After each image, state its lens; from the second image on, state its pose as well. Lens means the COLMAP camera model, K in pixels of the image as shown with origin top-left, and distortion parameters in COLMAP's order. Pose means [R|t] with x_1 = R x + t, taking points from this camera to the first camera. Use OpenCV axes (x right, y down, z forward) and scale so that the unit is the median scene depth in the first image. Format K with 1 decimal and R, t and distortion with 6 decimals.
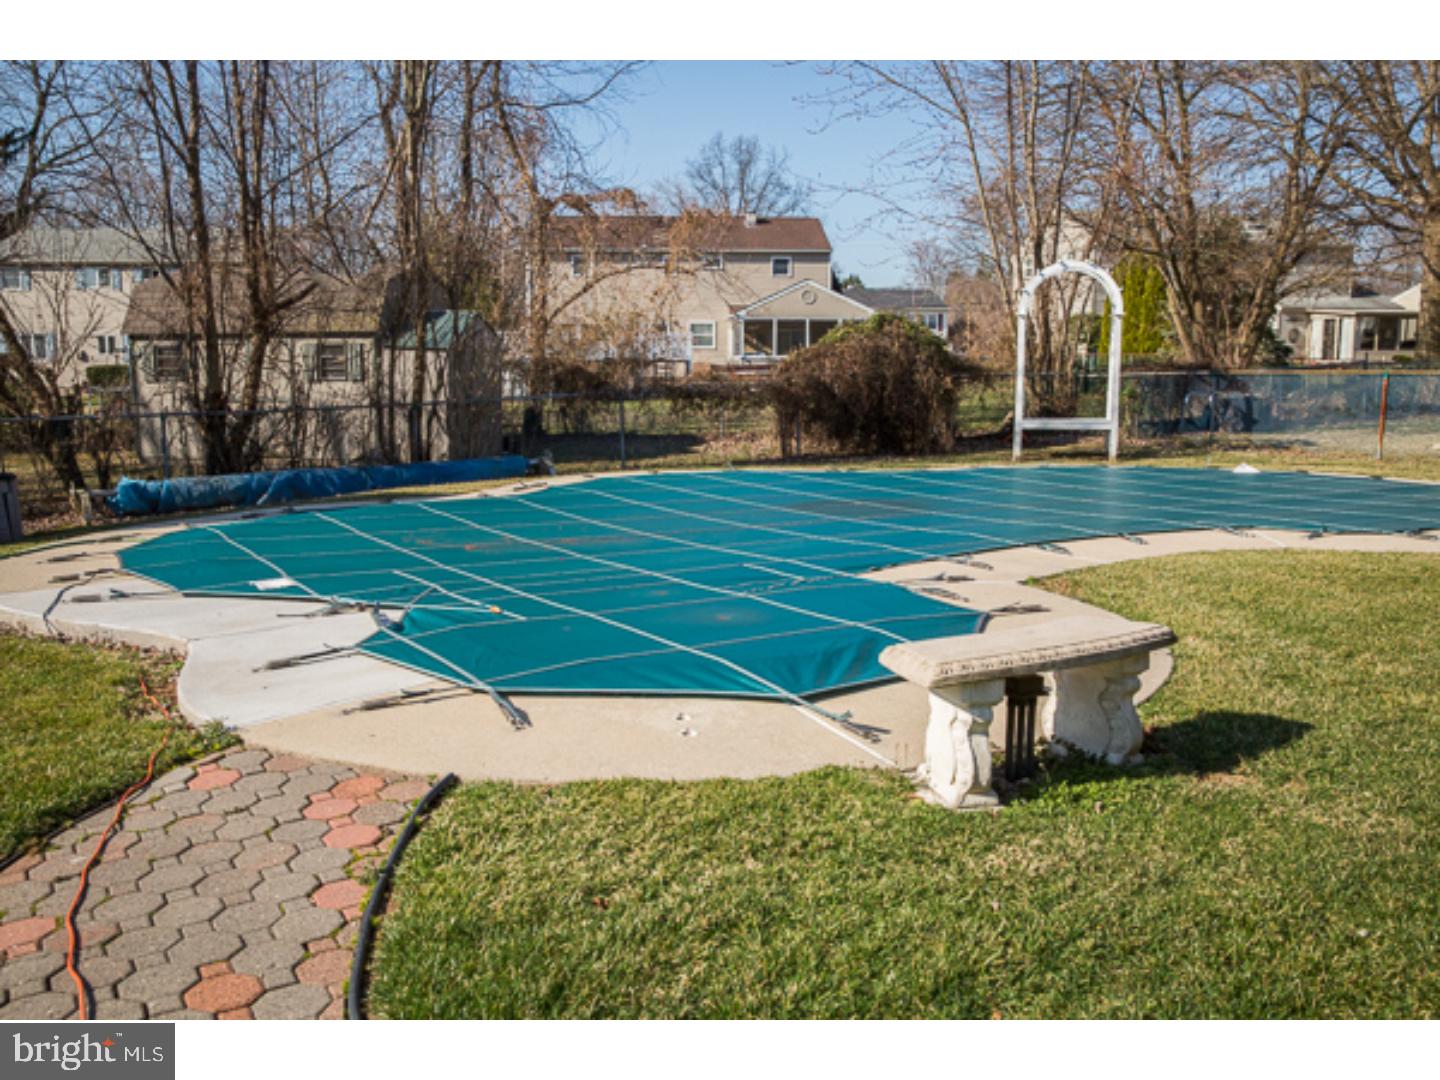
lens RADIAL K [[1342.9, 0, 720.0], [0, 1342.9, 540.0], [0, 0, 1]] dist [-0.006115, 0.003239]
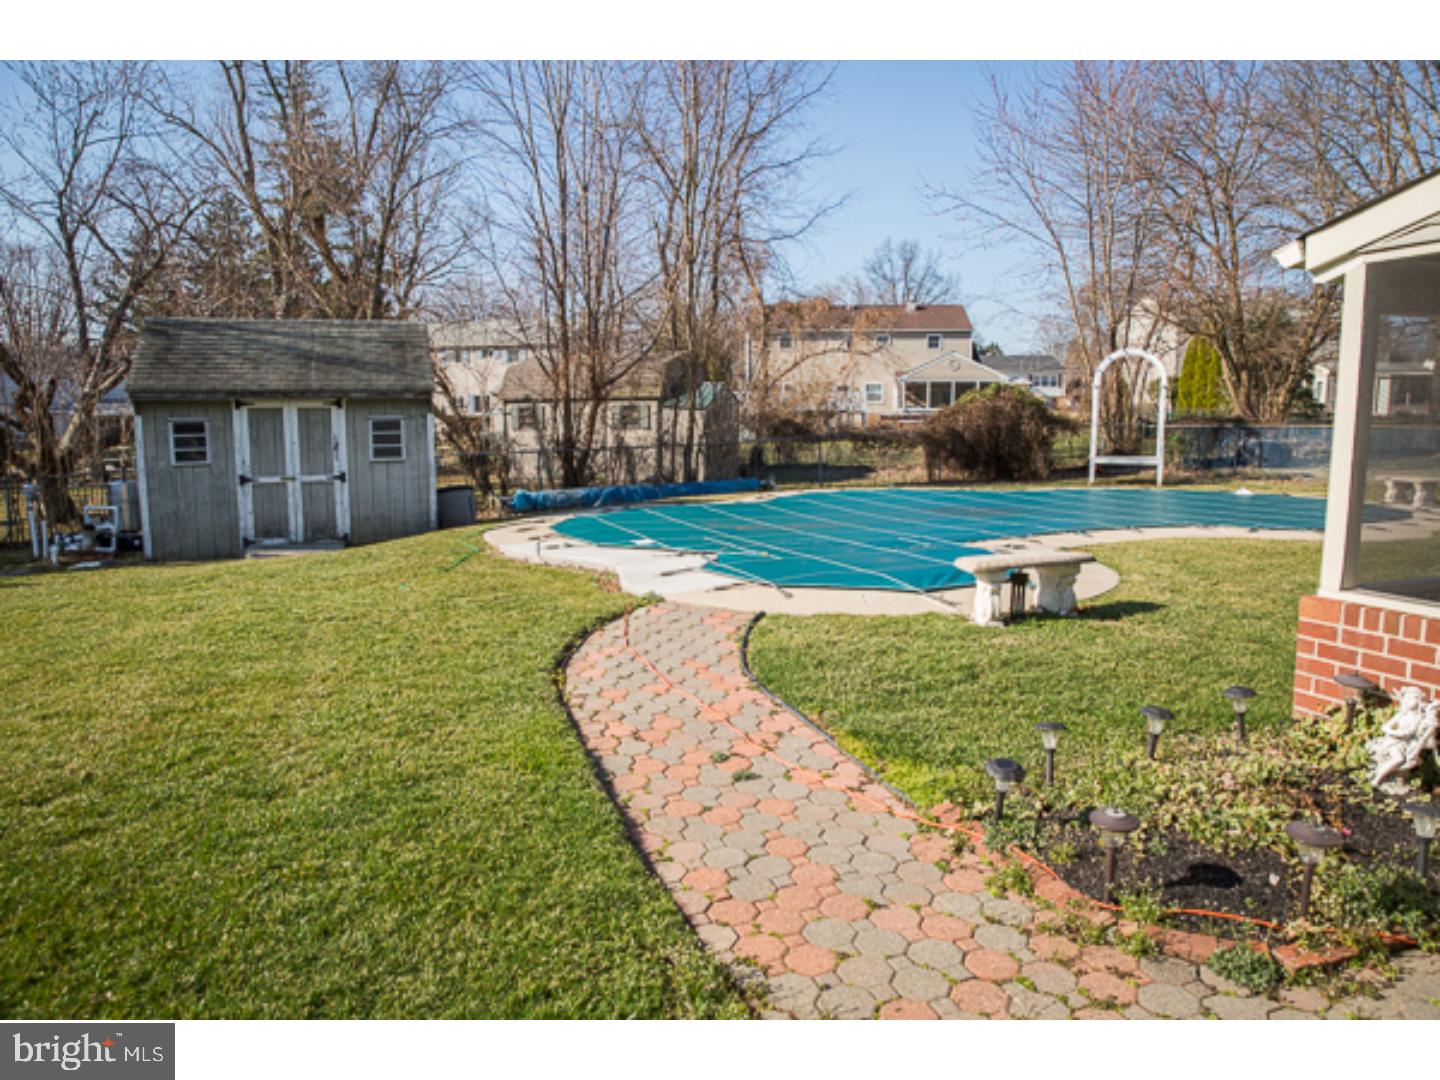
lens RADIAL K [[1139.6, 0, 720.0], [0, 1139.6, 540.0], [0, 0, 1]] dist [-0.099198, 0.003481]
pose [[0.989292, 0.014907, -0.145189, 0.002077], [-0.016998, 0.999769, -0.013173, 0.022106], [0.144959, 0.015500, 0.989316, -0.254005]]
